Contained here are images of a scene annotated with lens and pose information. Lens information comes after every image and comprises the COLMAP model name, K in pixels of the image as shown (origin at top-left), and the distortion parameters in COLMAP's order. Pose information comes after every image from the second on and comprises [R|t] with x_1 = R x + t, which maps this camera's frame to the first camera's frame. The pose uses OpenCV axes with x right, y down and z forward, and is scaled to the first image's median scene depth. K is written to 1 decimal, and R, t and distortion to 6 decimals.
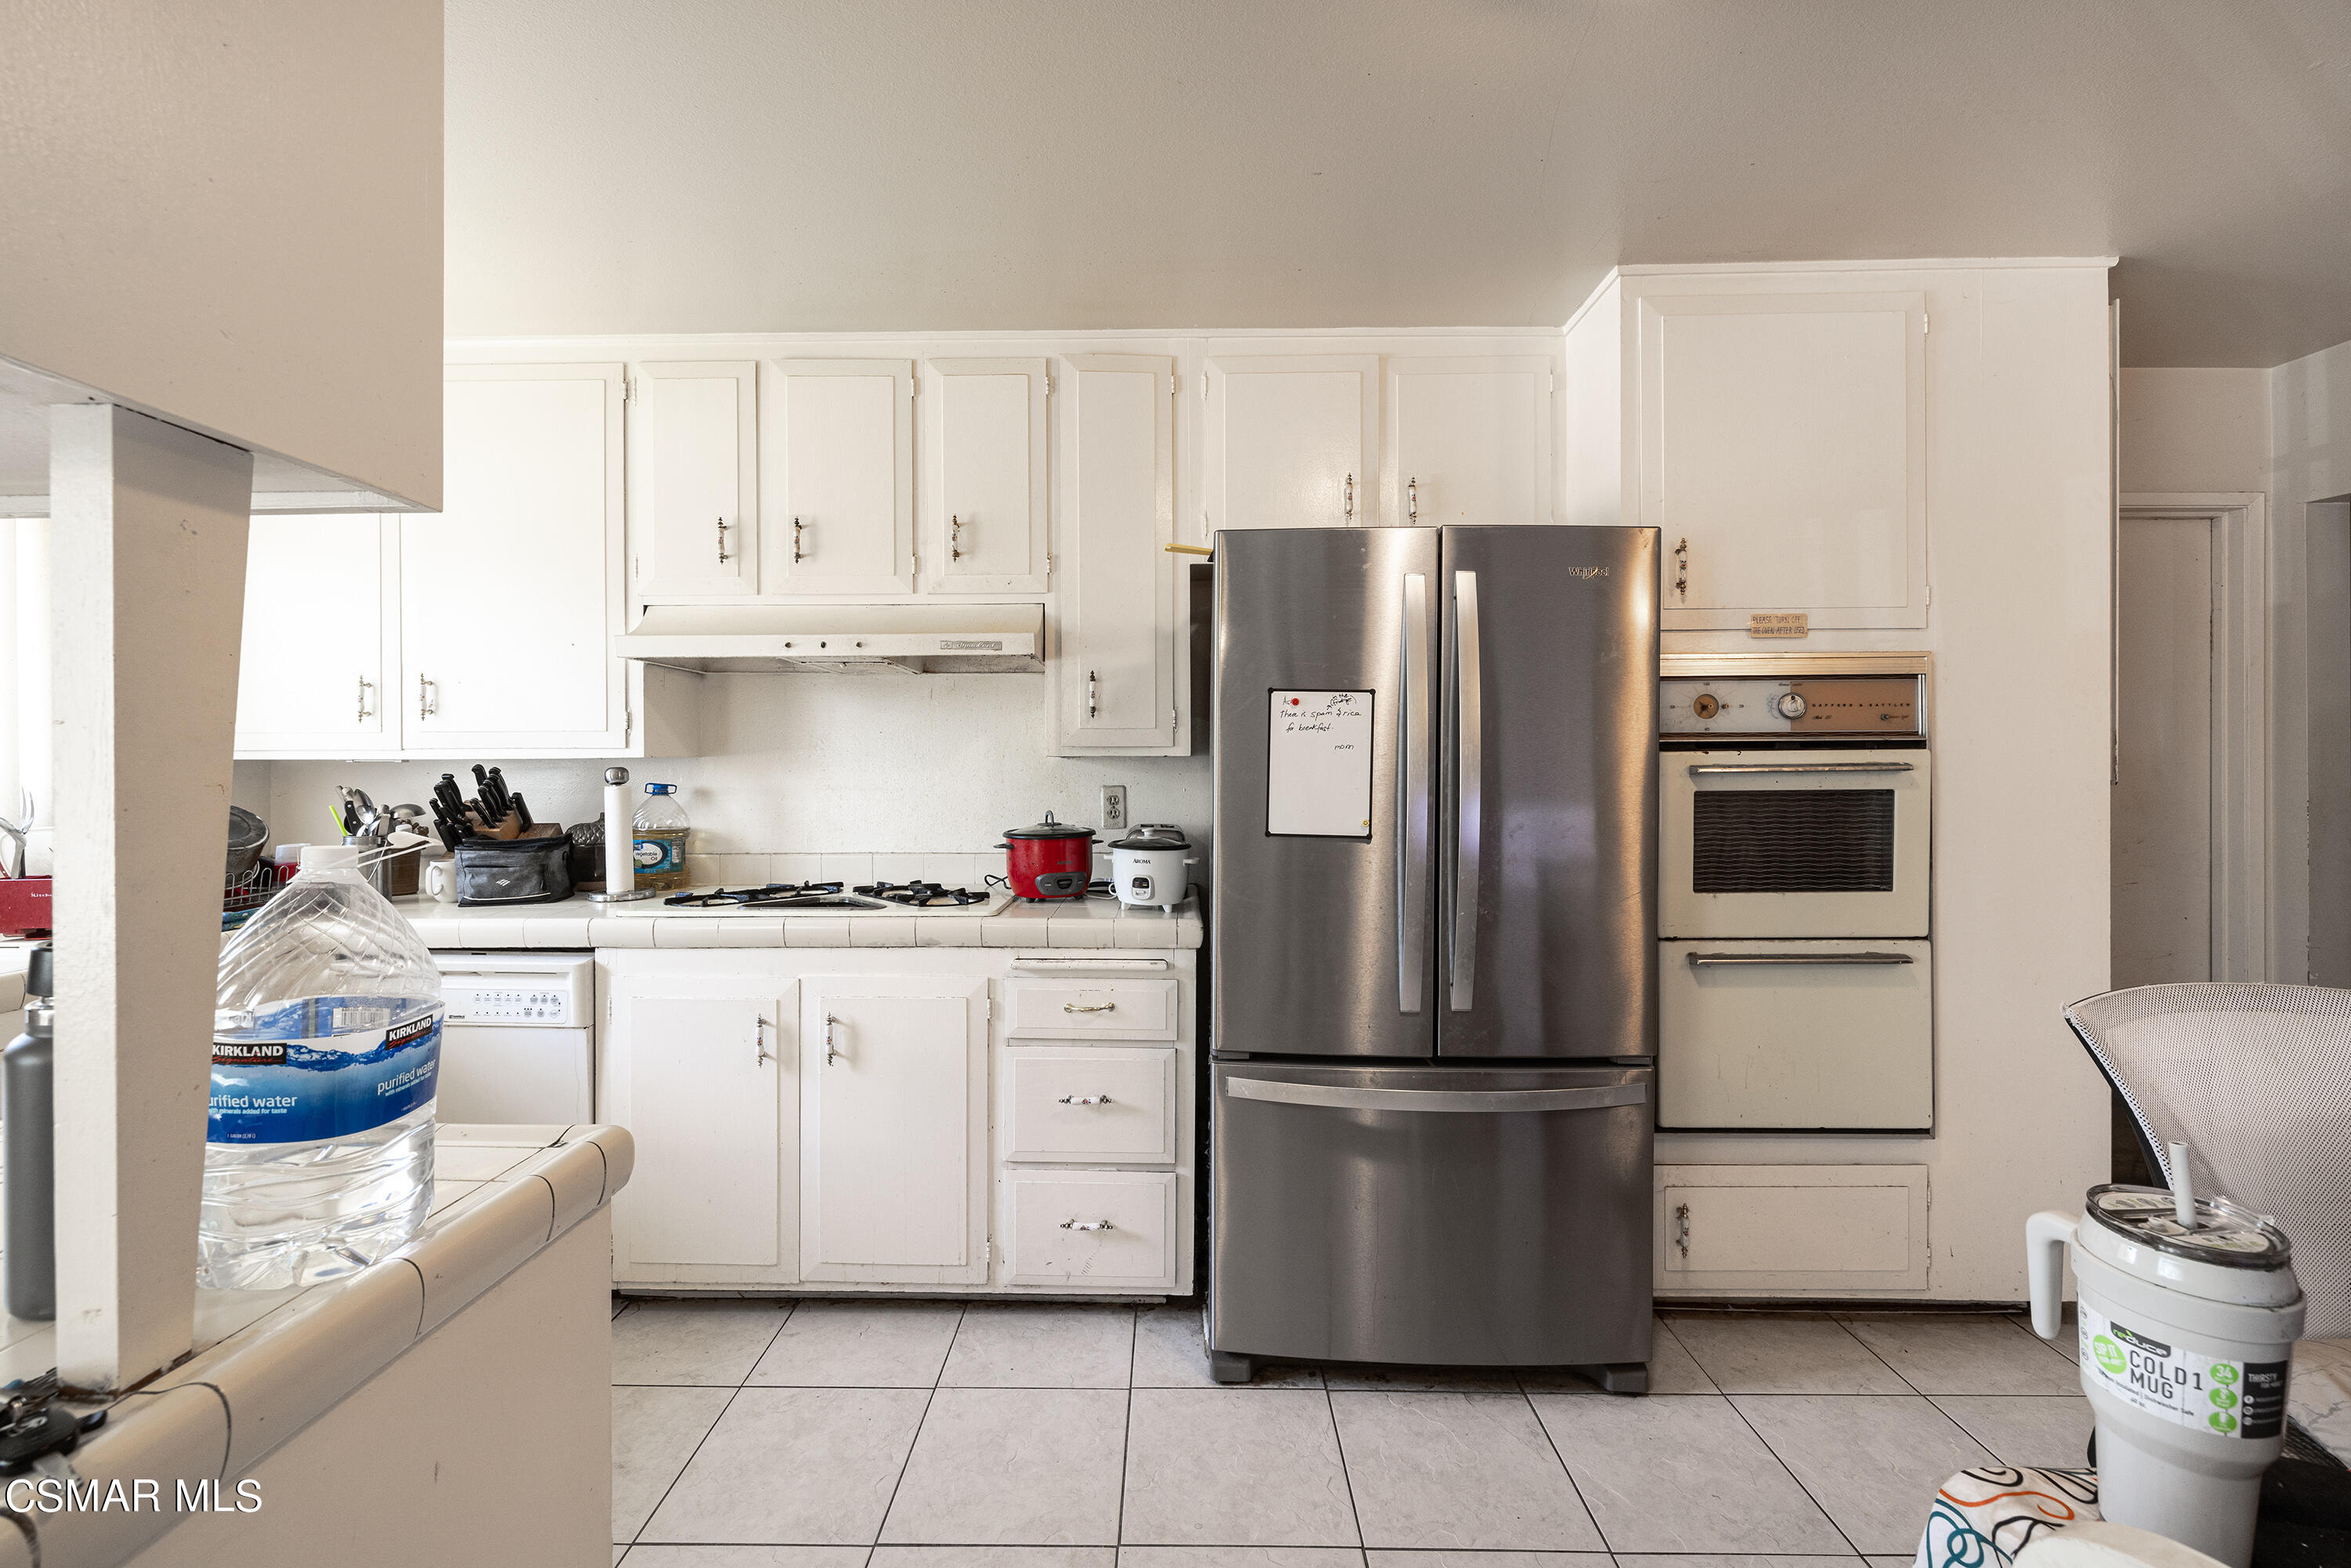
lens RADIAL K [[1008.9, 0, 1167.4], [0, 1008.9, 769.0], [0, 0, 1]] dist [-0.003282, 0.002511]
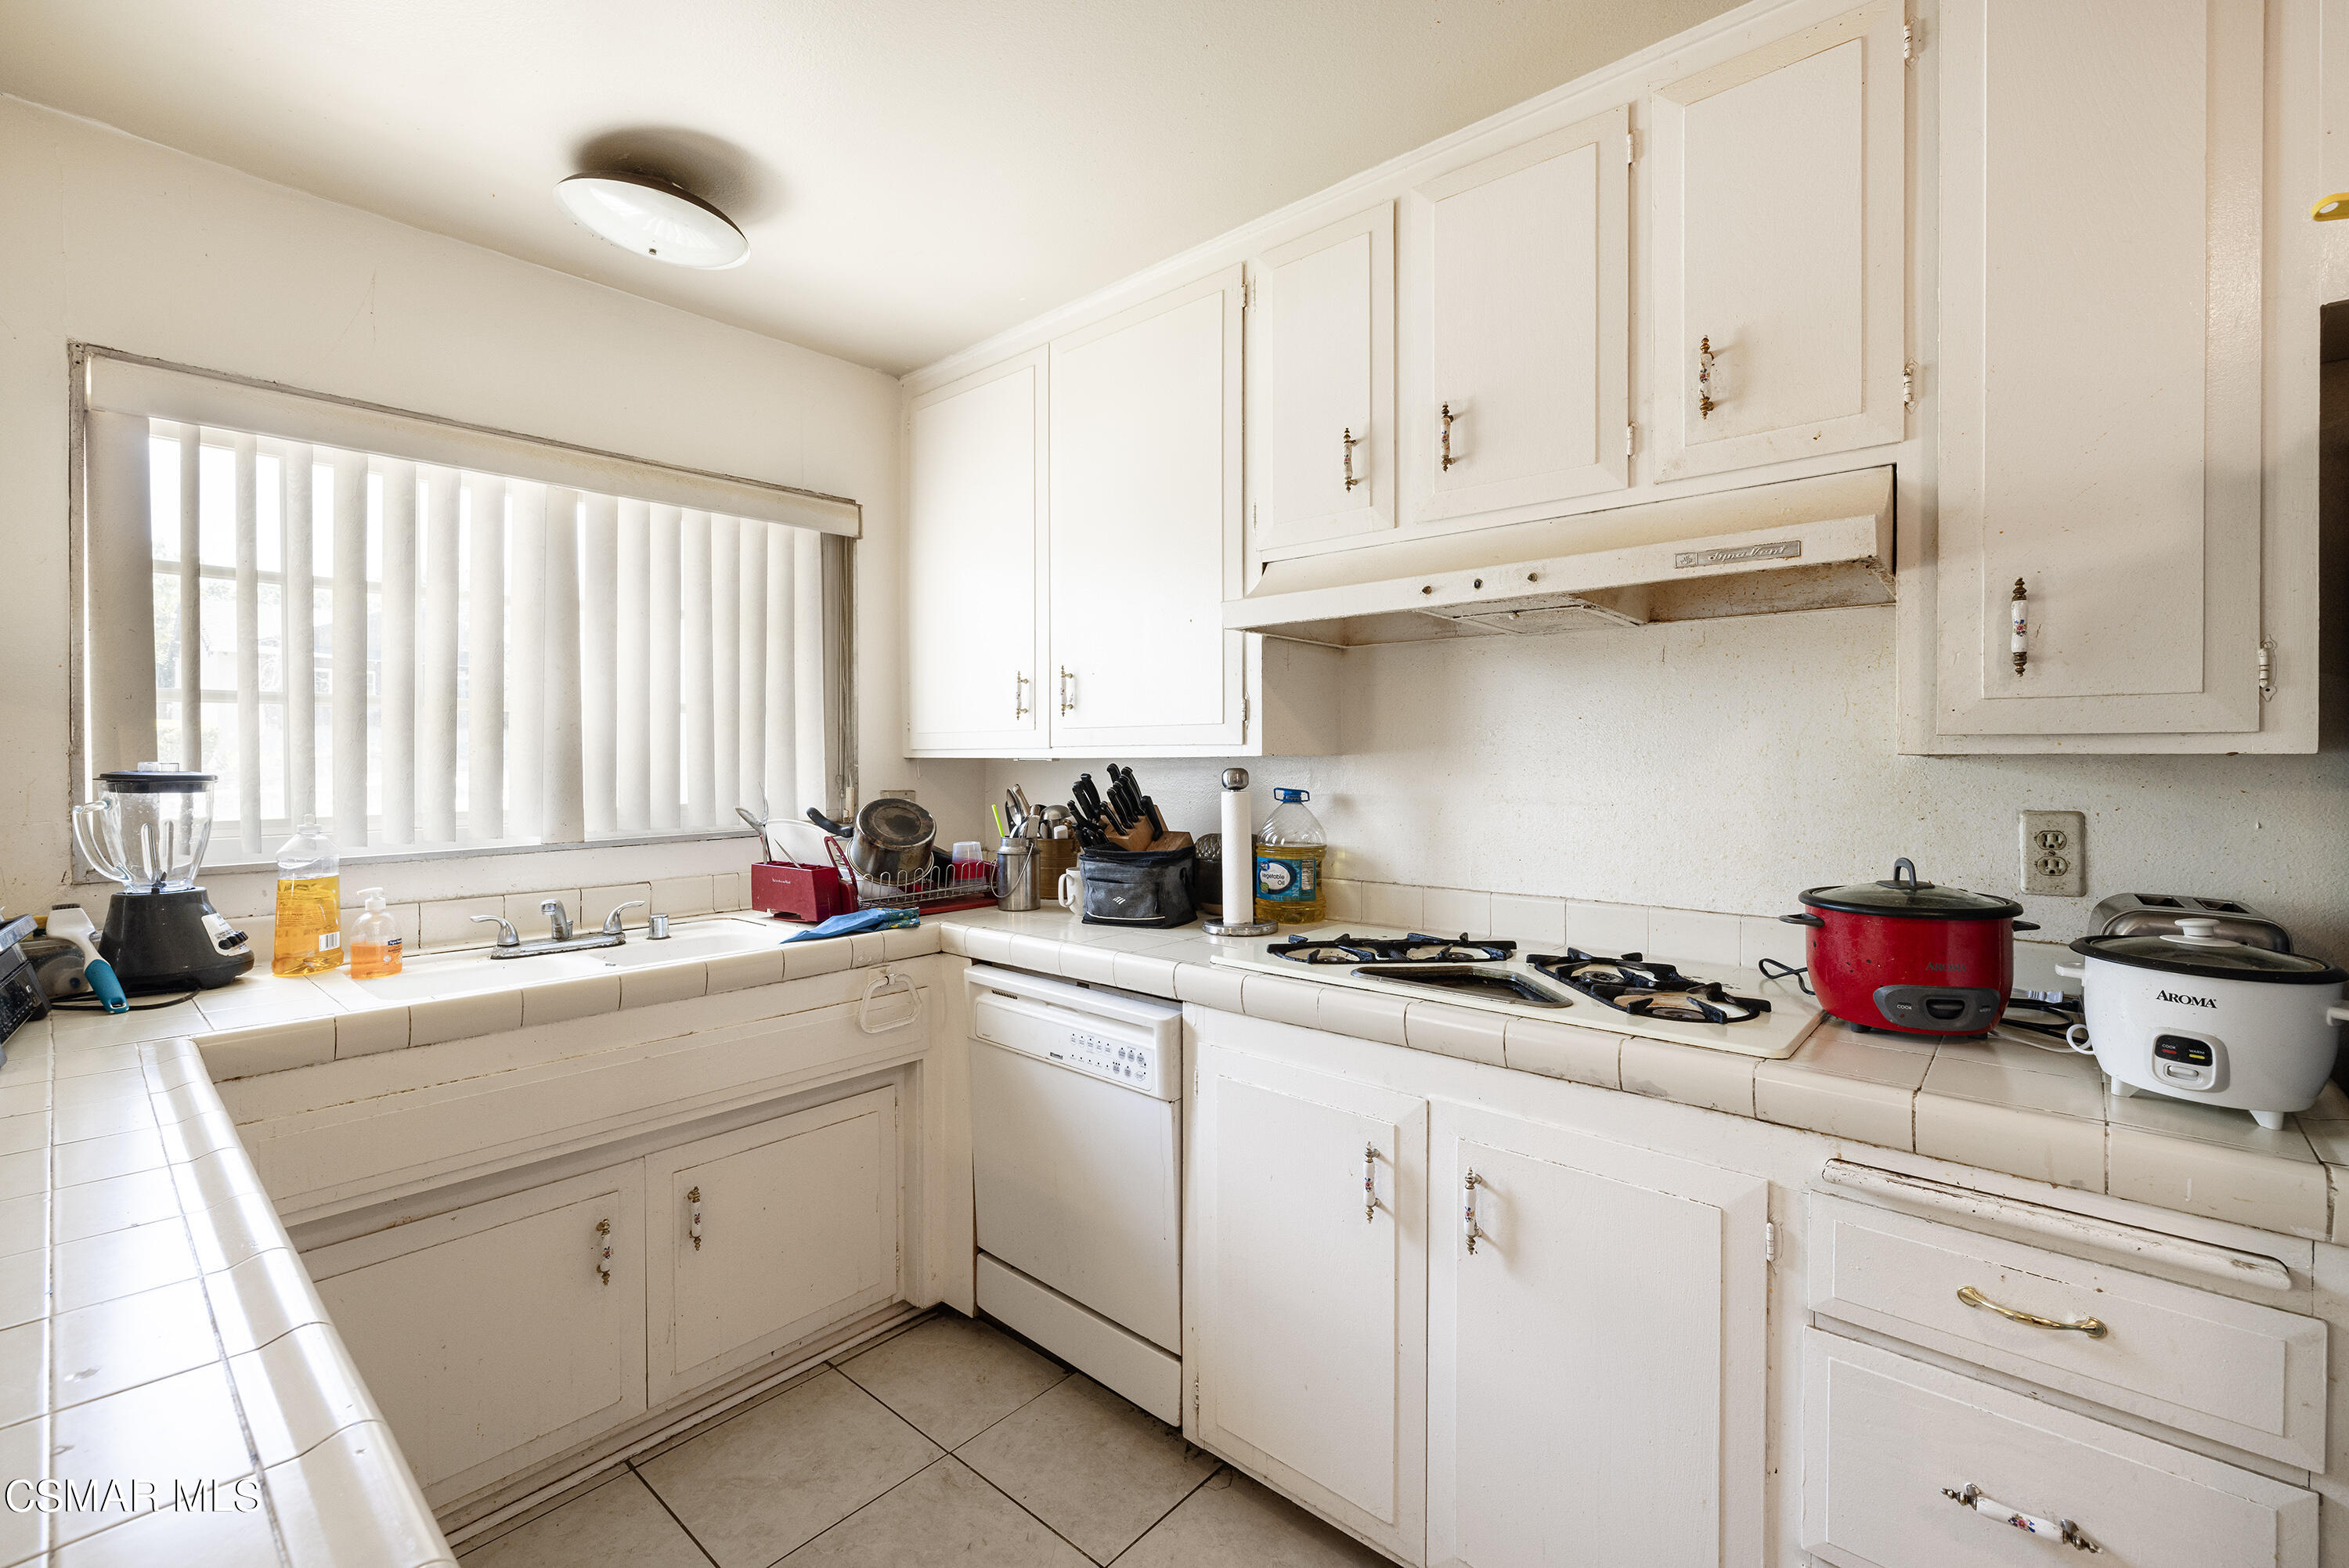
lens RADIAL K [[1007.9, 0, 1139.2], [0, 1007.9, 764.0], [0, 0, 1]] dist [-0.003282, 0.002511]
pose [[0.747126, 0.006057, -0.664655, -0.068487], [-0.006834, 0.999976, 0.001431, -0.005840], [0.664648, 0.003473, 0.747149, 0.354869]]
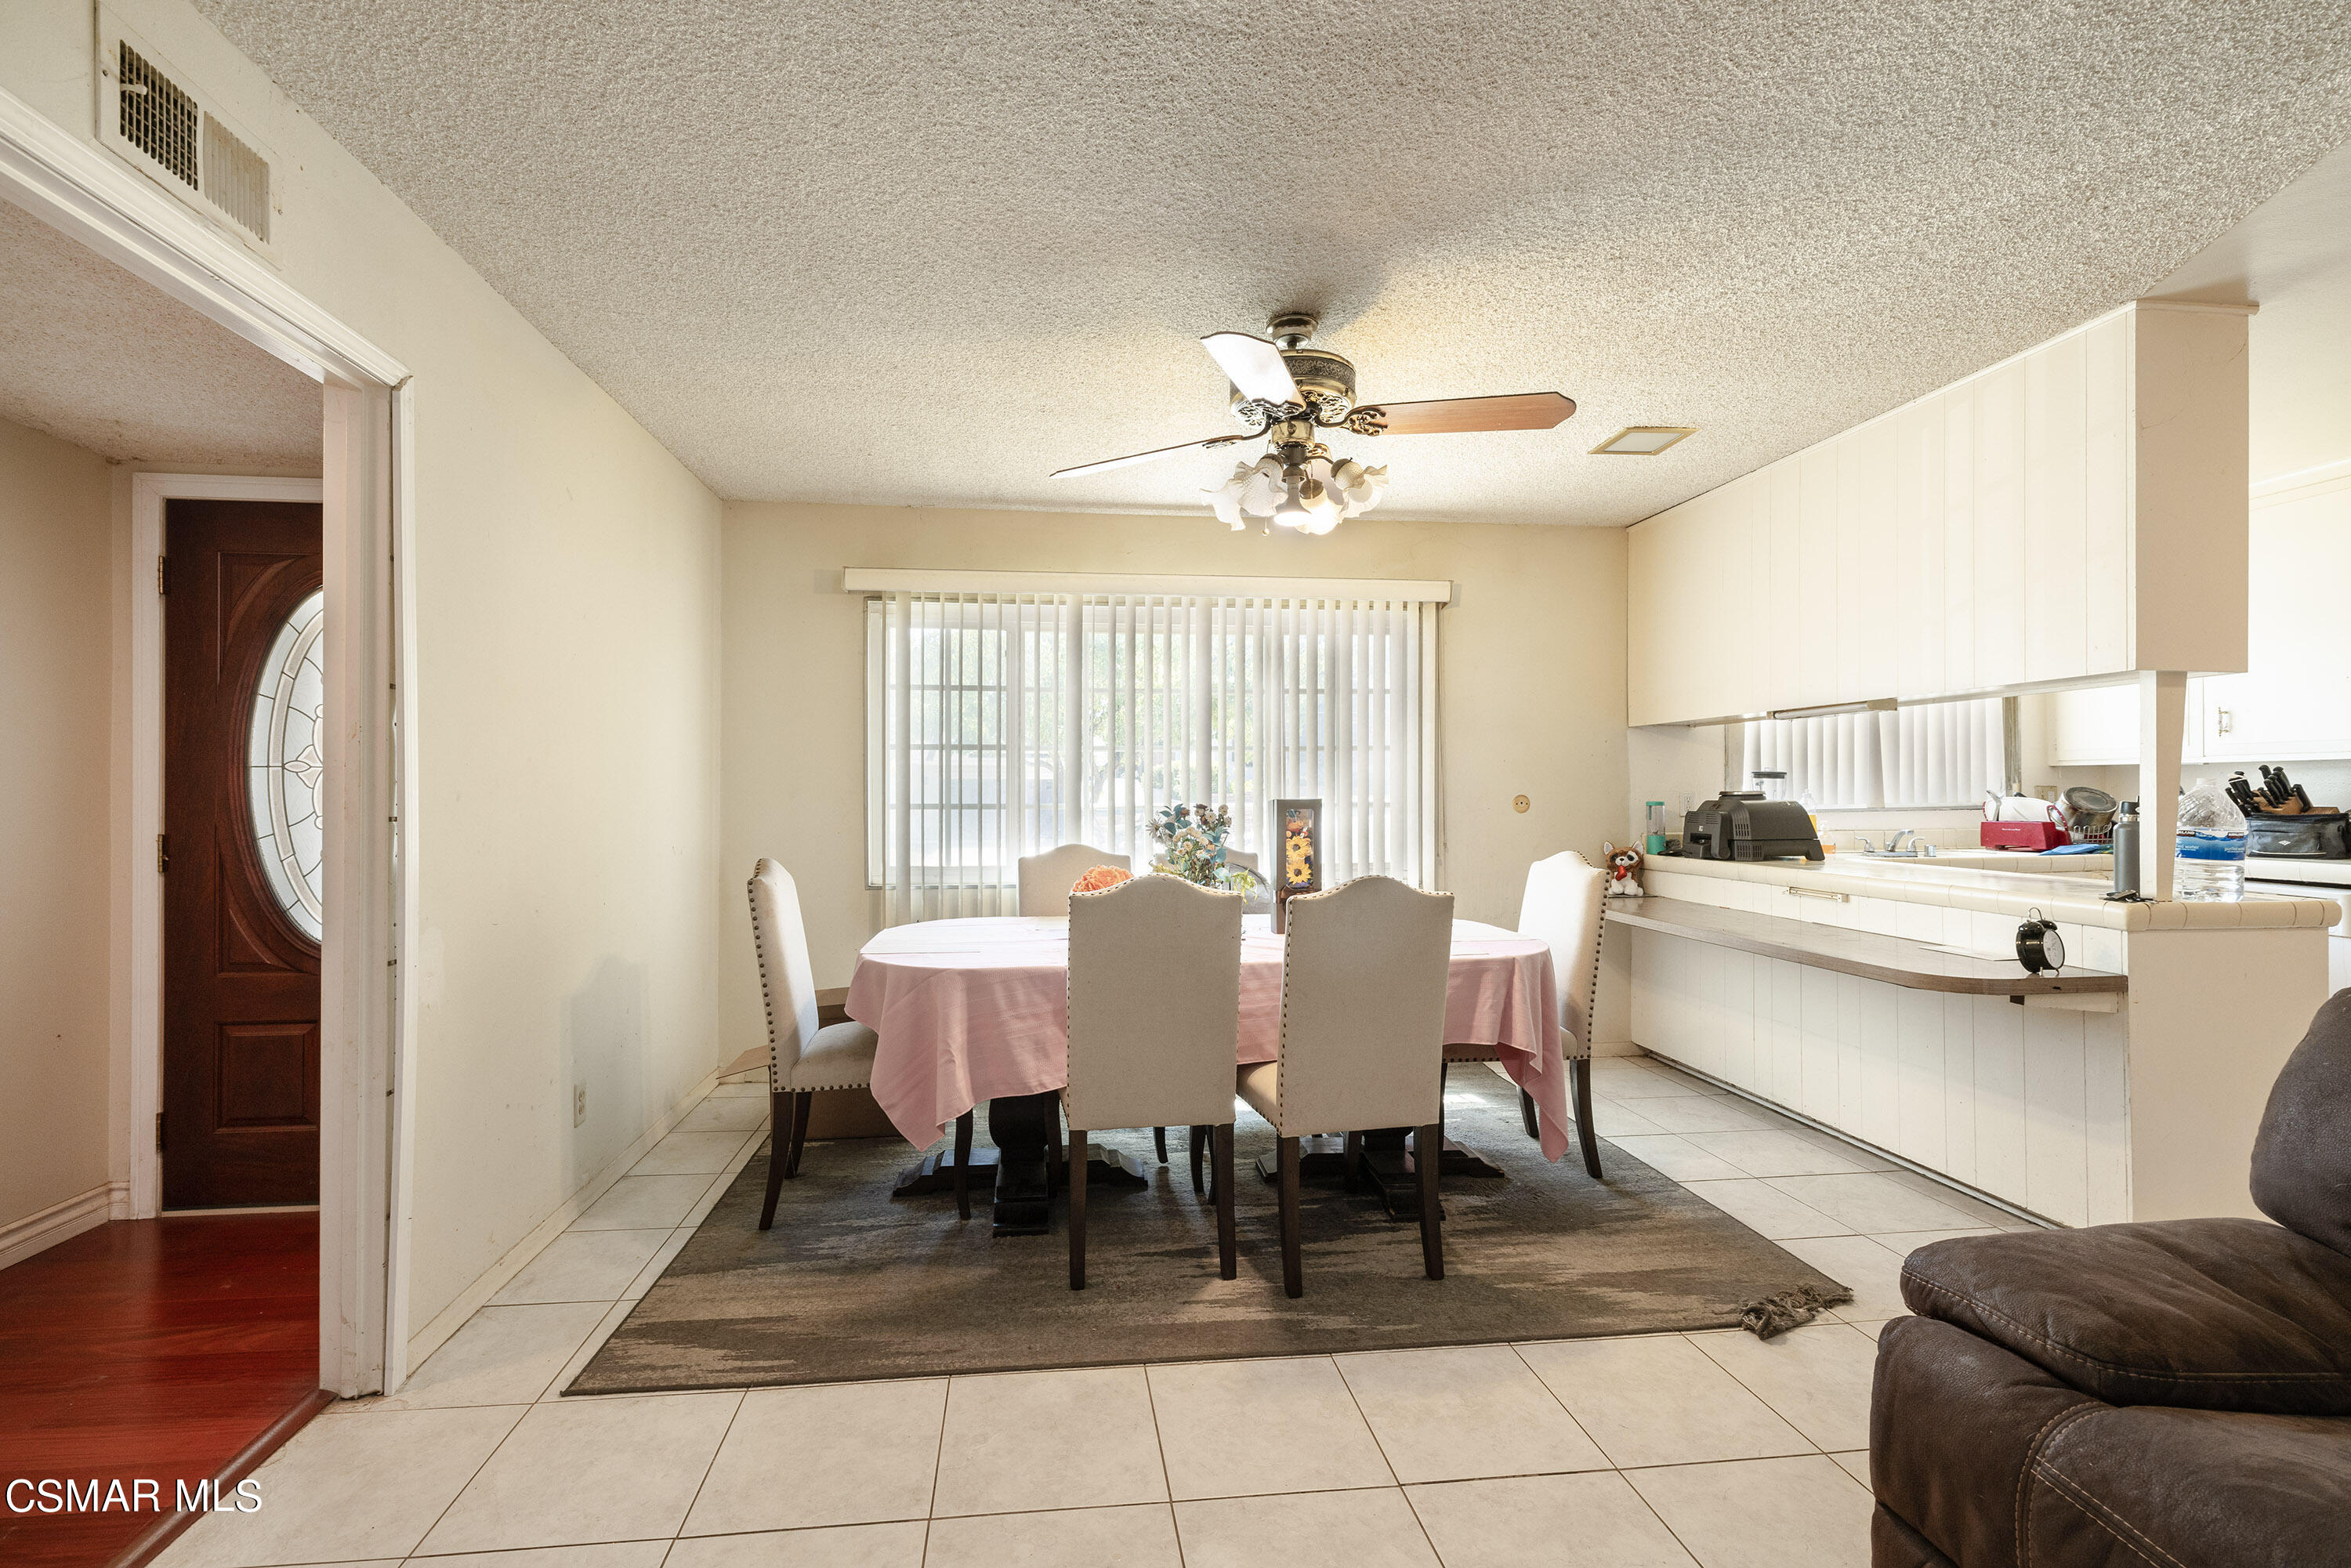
lens RADIAL K [[1008.9, 0, 1162.5], [0, 1008.9, 782.9], [0, 0, 1]] dist [-0.003282, 0.002511]
pose [[0.139500, -0.004616, -0.990211, 0.580875], [-0.002931, 0.999983, -0.005074, 0.035435], [0.990218, 0.003611, 0.139484, -0.842960]]
